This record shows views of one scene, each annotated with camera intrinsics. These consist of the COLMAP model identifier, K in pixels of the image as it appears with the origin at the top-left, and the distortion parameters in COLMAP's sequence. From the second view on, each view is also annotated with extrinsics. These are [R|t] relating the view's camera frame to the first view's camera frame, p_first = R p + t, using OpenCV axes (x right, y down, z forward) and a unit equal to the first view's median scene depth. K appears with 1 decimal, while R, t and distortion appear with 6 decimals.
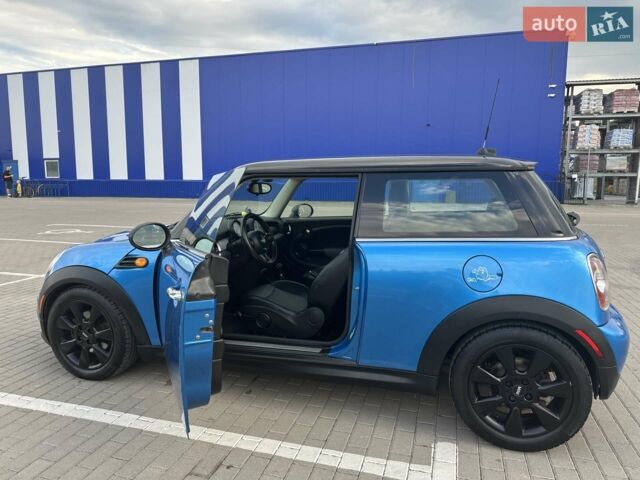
lens RADIAL K [[580.0, 0, 319.6], [0, 580.0, 251.8], [0, 0, 1]] dist [0.177128, -0.427290]
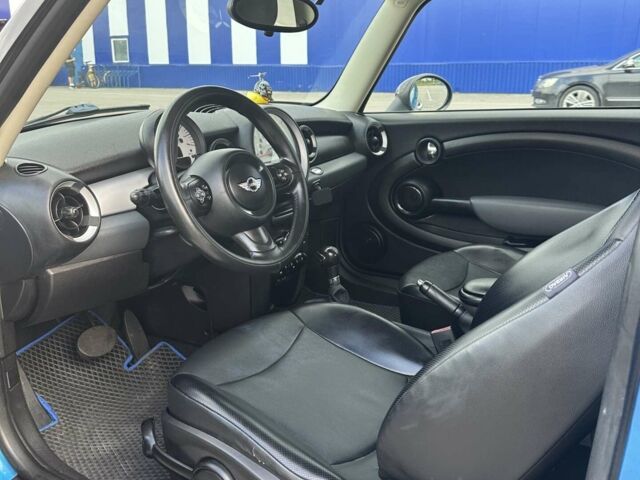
lens RADIAL K [[580.0, 0, 319.6], [0, 580.0, 251.8], [0, 0, 1]] dist [0.177128, -0.427290]
pose [[0.966728, 0.073124, -0.245131, 0.003719], [-0.034133, 0.986577, 0.159688, -0.013686], [0.253518, -0.146008, 0.956248, 0.296613]]
